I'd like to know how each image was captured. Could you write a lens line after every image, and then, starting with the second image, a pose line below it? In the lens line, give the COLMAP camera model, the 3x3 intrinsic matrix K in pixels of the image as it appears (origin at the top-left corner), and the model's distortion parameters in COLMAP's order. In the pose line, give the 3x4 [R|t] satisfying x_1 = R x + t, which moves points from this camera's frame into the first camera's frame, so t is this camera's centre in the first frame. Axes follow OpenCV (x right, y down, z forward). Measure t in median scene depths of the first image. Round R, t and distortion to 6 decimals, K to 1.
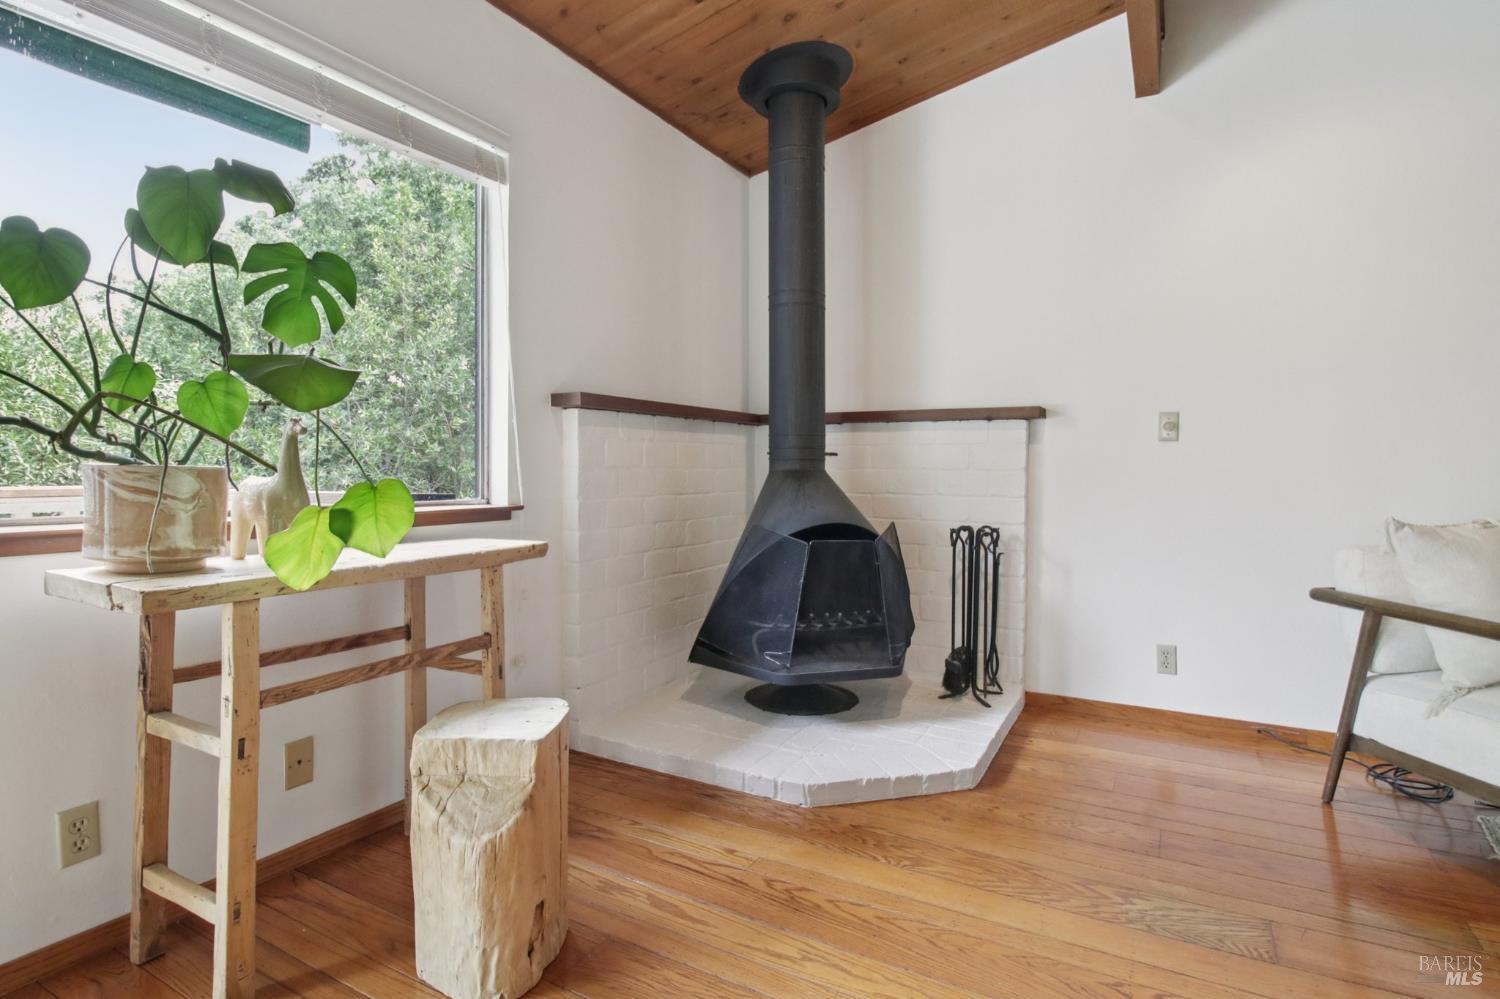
lens RADIAL K [[775.2, 0, 751.8], [0, 775.2, 471.4], [0, 0, 1]] dist [0.001526, -0.011911]
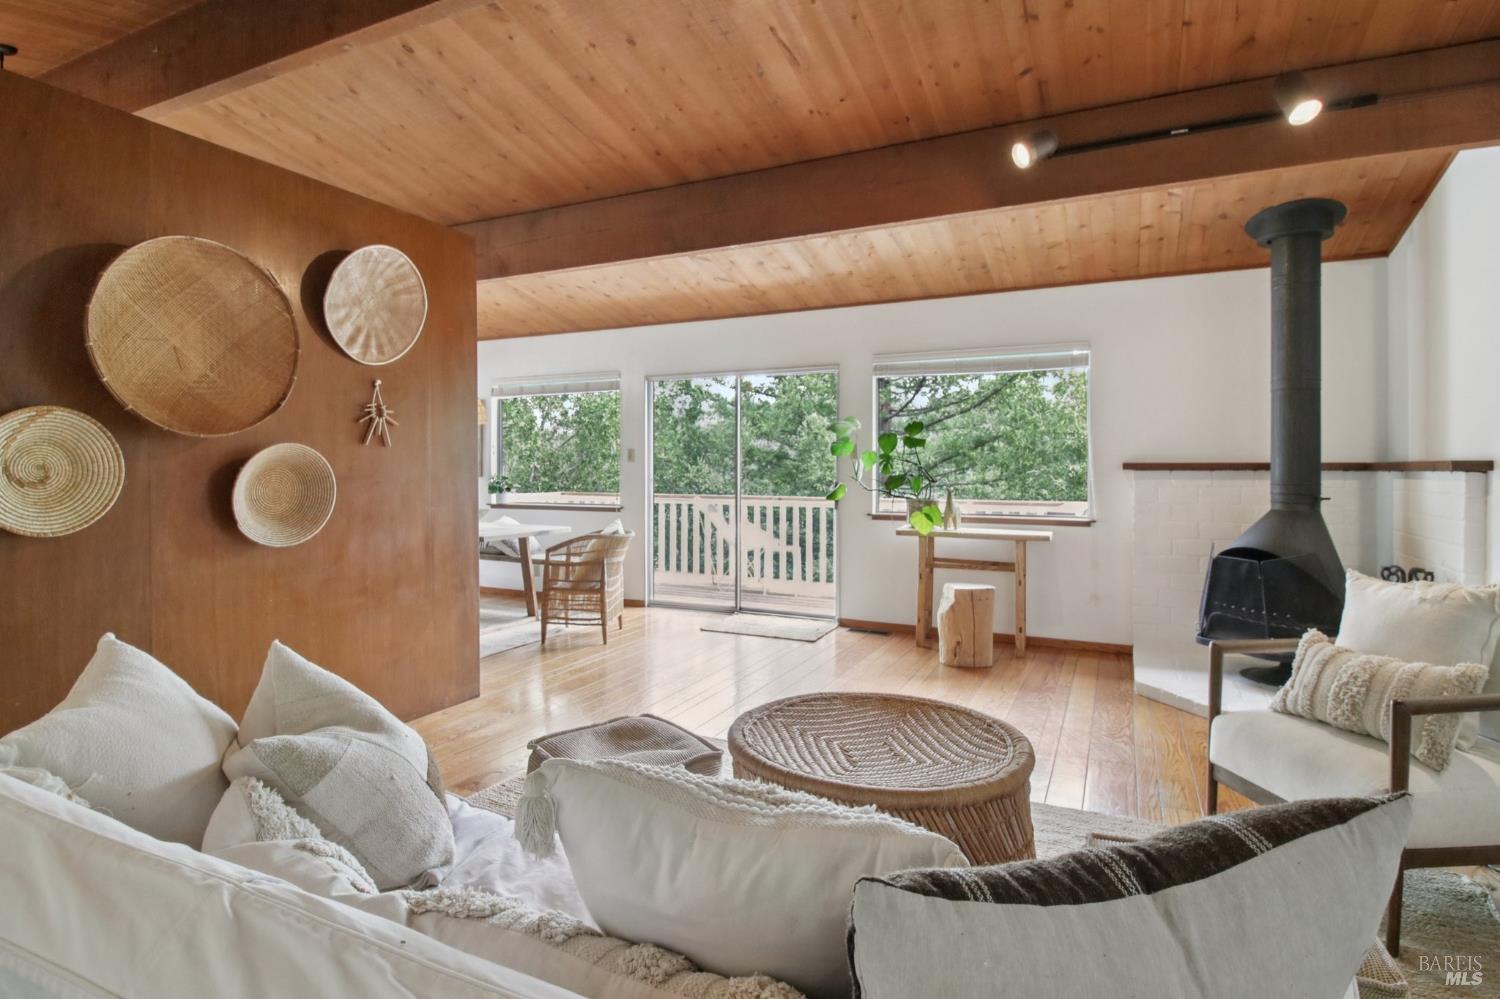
lens RADIAL K [[775.2, 0, 756.2], [0, 775.2, 469.1], [0, 0, 1]] dist [0.001526, -0.011911]
pose [[0.065839, -0.002387, -0.997827, 1.363387], [-0.005574, 0.999981, -0.002760, -0.065130], [0.997815, 0.005744, 0.065825, -0.019675]]
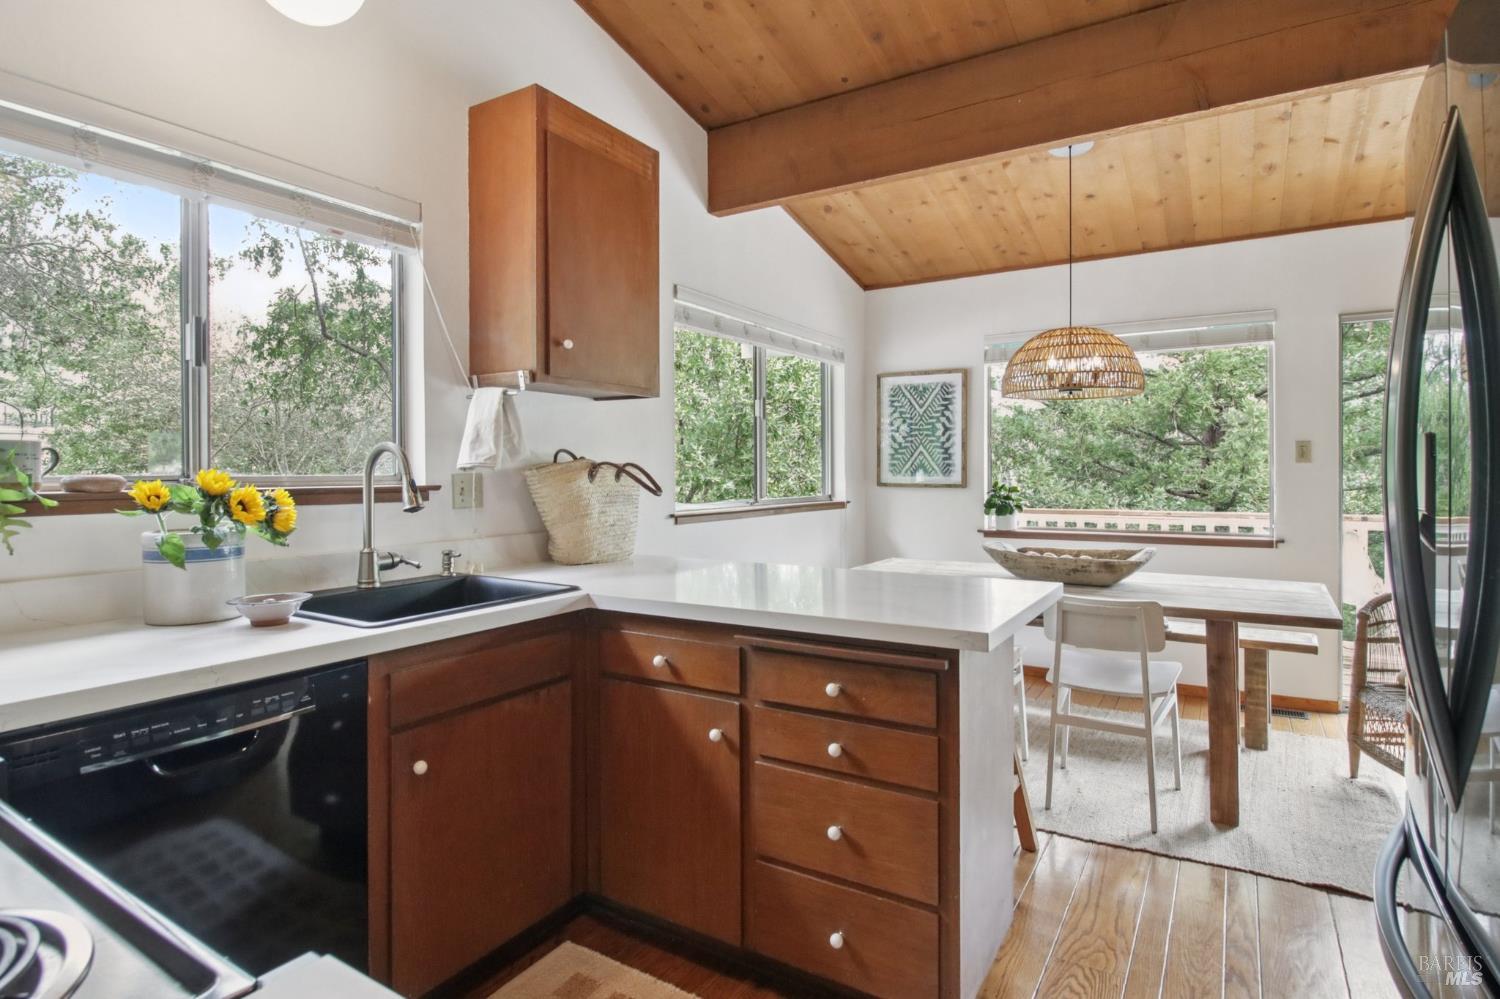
lens RADIAL K [[775.2, 0, 753.4], [0, 775.2, 474.7], [0, 0, 1]] dist [0.001526, -0.011911]
pose [[-0.046385, 0.001245, -0.998923, 0.480963], [0.001243, 0.999999, 0.001188, -0.072406], [0.998923, -0.001187, -0.046386, -1.064113]]
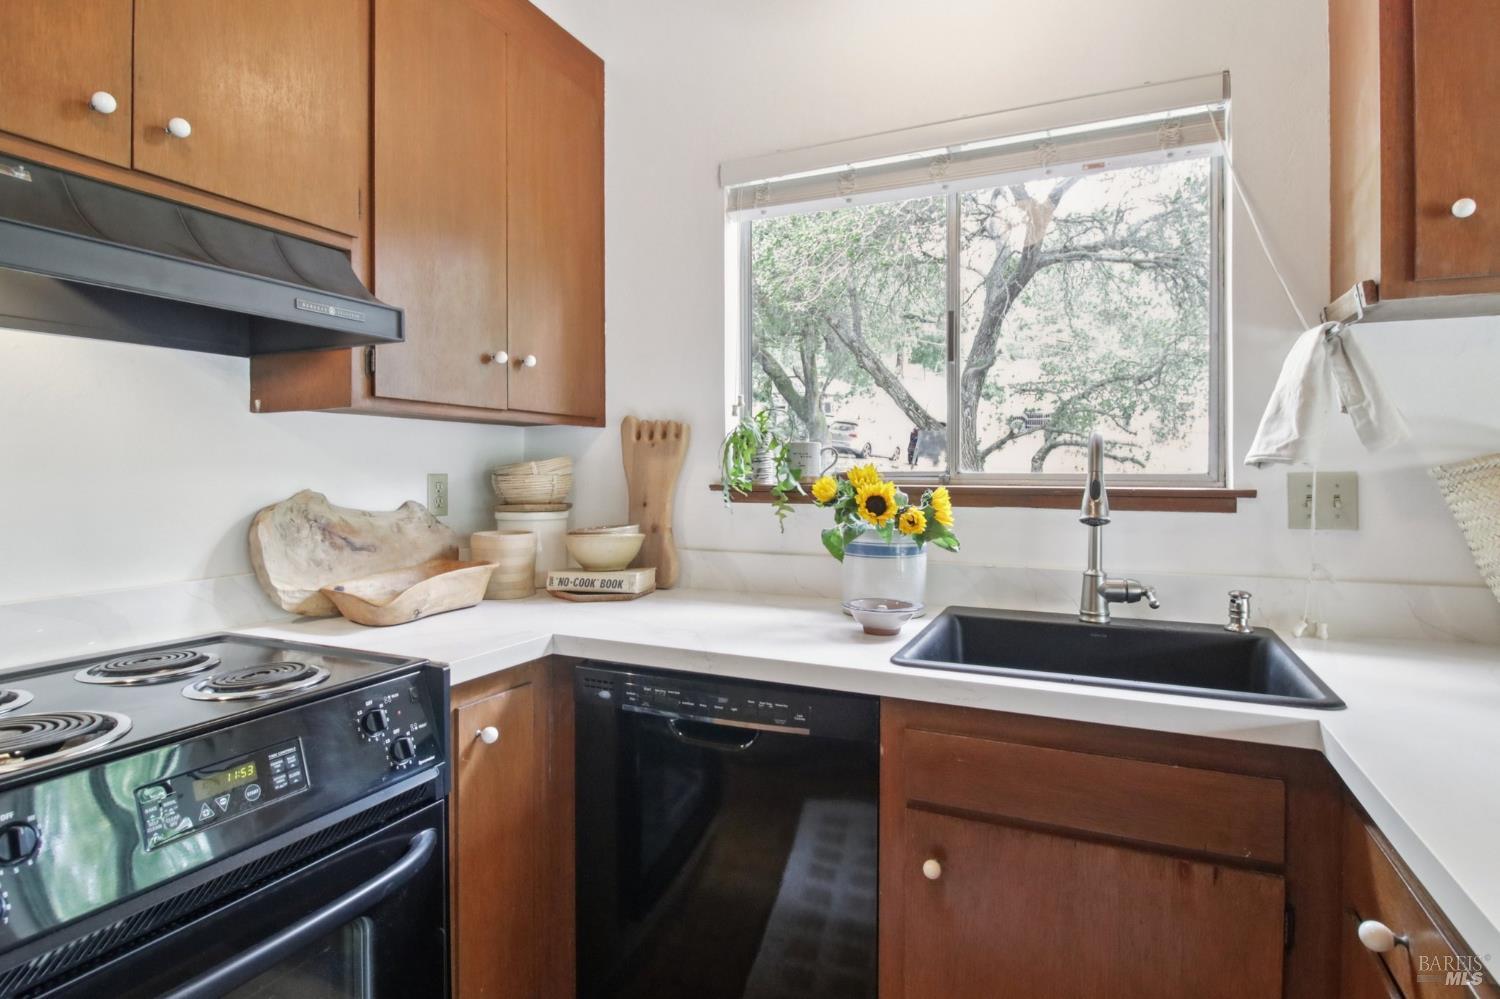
lens RADIAL K [[775.2, 0, 753.2], [0, 775.2, 476.1], [0, 0, 1]] dist [0.001526, -0.011911]
pose [[-0.997163, -0.005923, -0.075035, 0.087555], [-0.006660, 0.999932, 0.009581, -0.073125], [0.074973, 0.010053, -0.997135, -0.937862]]
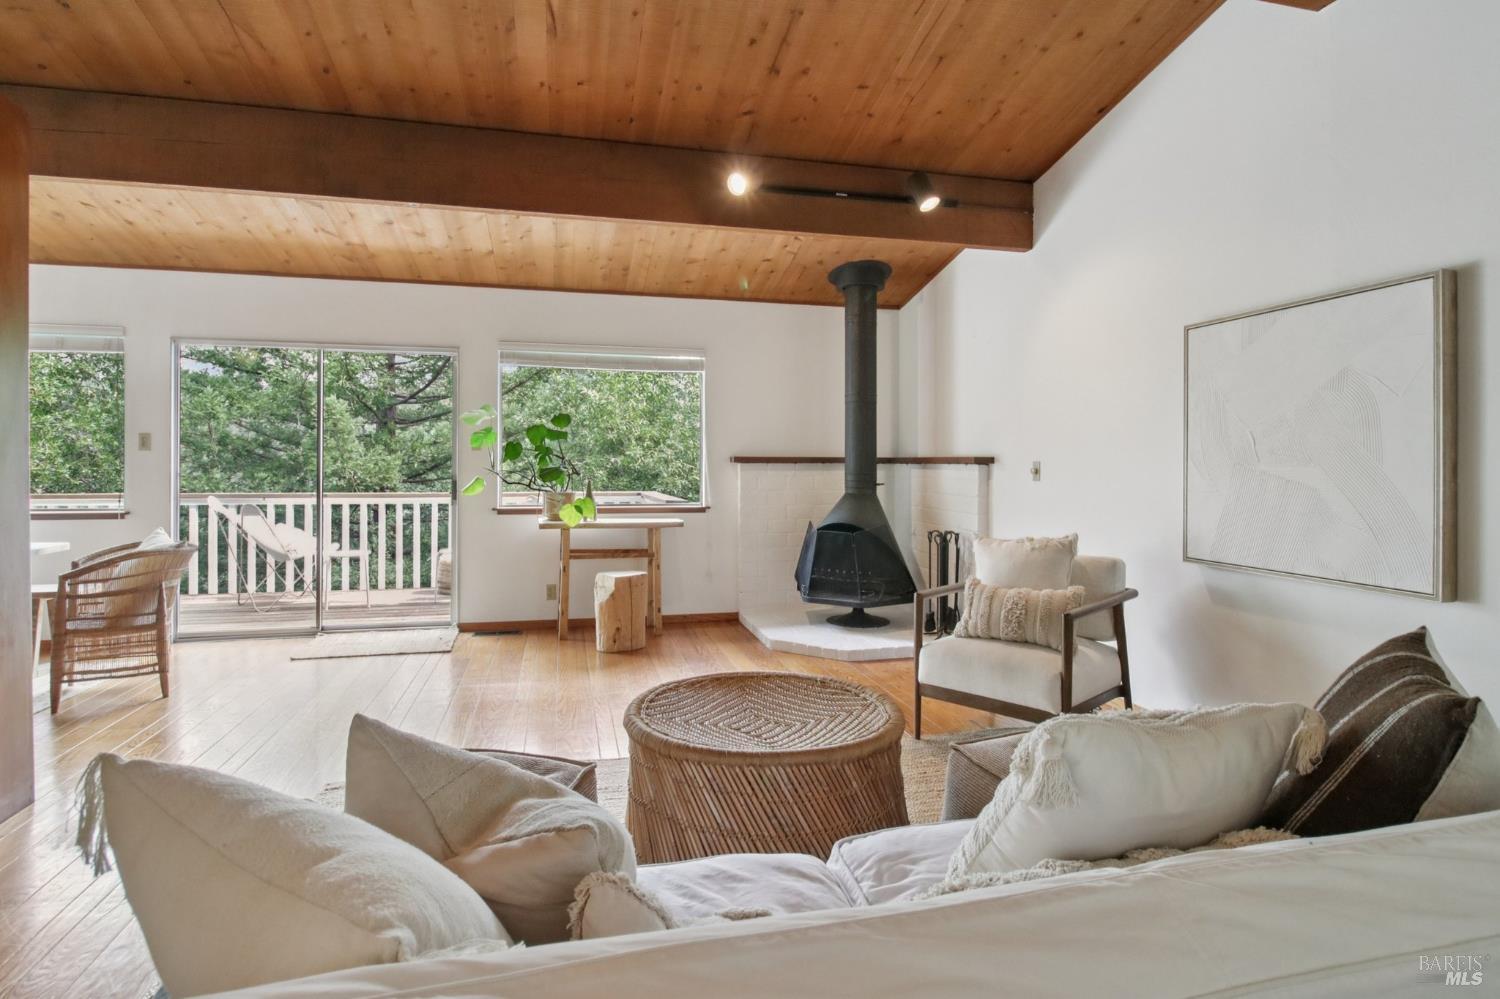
lens RADIAL K [[775.2, 0, 759.2], [0, 775.2, 459.3], [0, 0, 1]] dist [0.001526, -0.011911]
pose [[0.687305, -0.002526, -0.726365, 1.216138], [-0.005177, 0.999952, -0.008375, -0.064656], [0.726351, 0.009517, 0.687258, -0.401059]]
